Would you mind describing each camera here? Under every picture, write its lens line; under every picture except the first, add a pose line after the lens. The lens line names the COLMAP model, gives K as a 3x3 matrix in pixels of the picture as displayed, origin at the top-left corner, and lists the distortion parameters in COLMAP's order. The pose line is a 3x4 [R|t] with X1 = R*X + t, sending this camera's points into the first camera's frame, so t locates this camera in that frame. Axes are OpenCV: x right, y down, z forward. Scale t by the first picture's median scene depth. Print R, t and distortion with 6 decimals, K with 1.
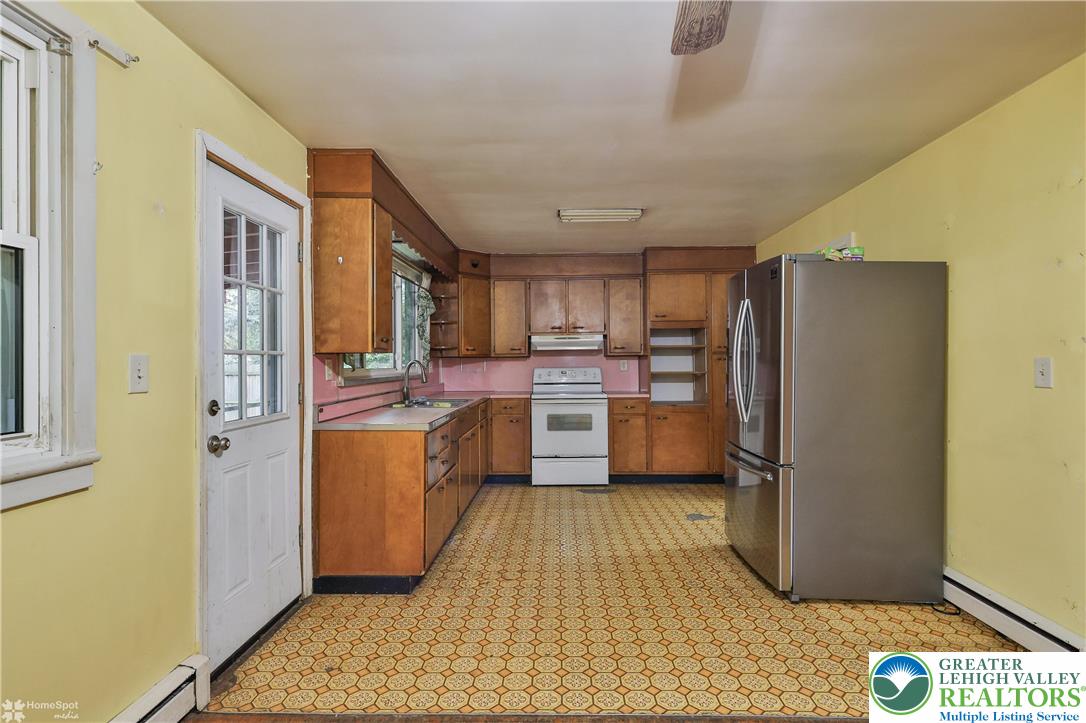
lens RADIAL K [[541.4, 0, 533.5], [0, 541.4, 358.8], [0, 0, 1]] dist [0.005345, 0.001275]
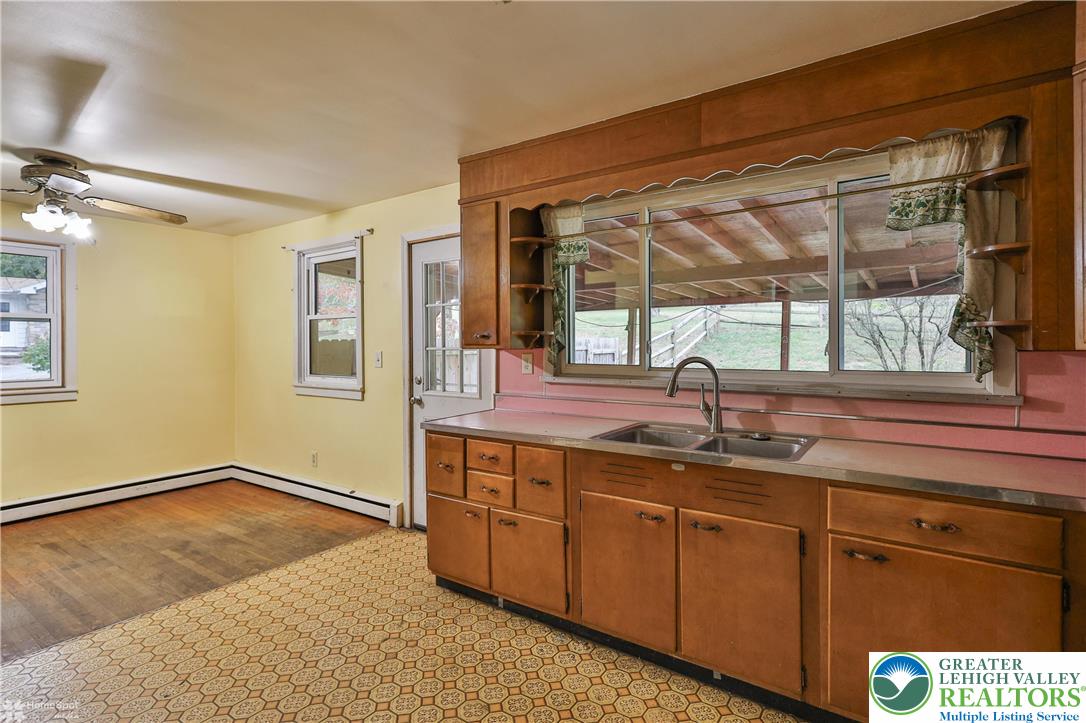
lens RADIAL K [[545.9, 0, 553.6], [0, 545.9, 345.8], [0, 0, 1]] dist [0.001405, 0.001736]
pose [[-0.534817, 0.018197, -0.844772, 0.279721], [0.017282, 0.999795, 0.010596, -0.013896], [0.844791, -0.008932, -0.535021, 0.939282]]
